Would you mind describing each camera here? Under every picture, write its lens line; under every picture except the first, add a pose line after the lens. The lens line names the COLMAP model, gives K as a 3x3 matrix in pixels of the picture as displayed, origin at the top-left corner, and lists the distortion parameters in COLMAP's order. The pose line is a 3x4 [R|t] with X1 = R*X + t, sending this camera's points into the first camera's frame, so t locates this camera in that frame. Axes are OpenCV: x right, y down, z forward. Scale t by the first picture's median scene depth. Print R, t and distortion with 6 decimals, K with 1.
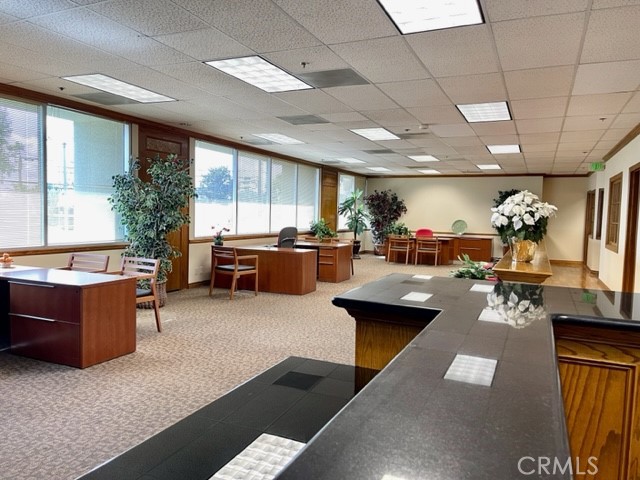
lens RADIAL K [[487.7, 0, 320.0], [0, 487.7, 240.0], [0, 0, 1]] dist [0.078380, -0.094434]
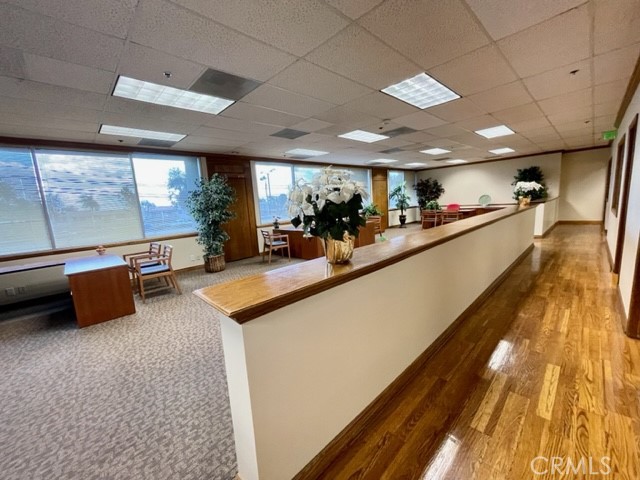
lens RADIAL K [[261.6, 0, 320.0], [0, 261.6, 240.0], [0, 0, 1]] dist [-0.000102, -0.000250]
pose [[0.924590, -0.029399, -0.379827, 0.144094], [0.065247, 0.994507, 0.081850, -0.006260], [0.375334, -0.100460, 0.921429, 0.166704]]
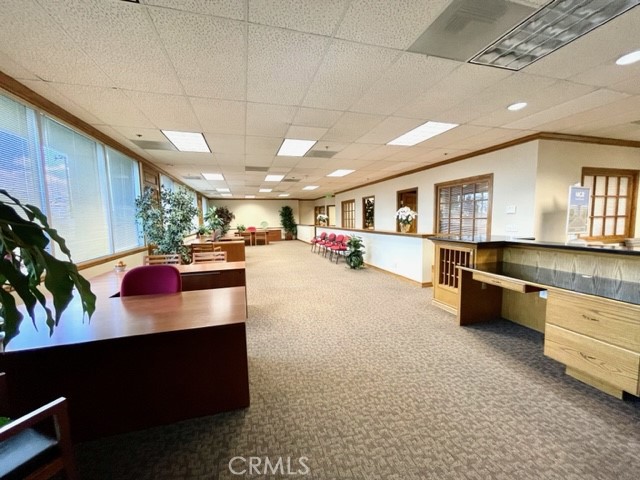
lens RADIAL K [[259.1, 0, 318.6], [0, 259.1, 242.1], [0, 0, 1]] dist [-0.003408, 0.000625]
pose [[0.768530, -0.098433, 0.632197, -0.234429], [0.075194, 0.995143, 0.063533, -0.008346], [-0.635380, -0.001290, 0.772199, 0.050150]]
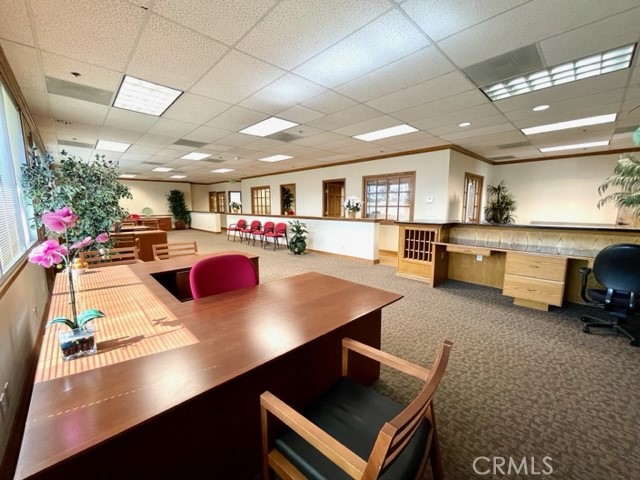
lens RADIAL K [[259.1, 0, 318.6], [0, 259.1, 242.1], [0, 0, 1]] dist [-0.003408, 0.000625]
pose [[0.385152, -0.156489, 0.909488, -0.315672], [0.064479, 0.987673, 0.142636, -0.014249], [-0.920598, 0.003706, 0.390495, 0.149291]]
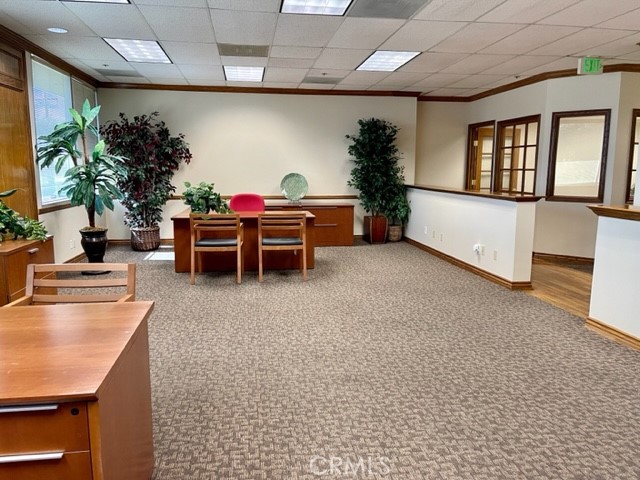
lens RADIAL K [[487.7, 0, 320.0], [0, 487.7, 240.0], [0, 0, 1]] dist [0.078380, -0.094434]
pose [[0.842646, -0.098737, 0.529338, 0.012998], [0.047503, 0.992843, 0.109574, -0.026931], [-0.536368, -0.067186, 0.841306, 0.554550]]
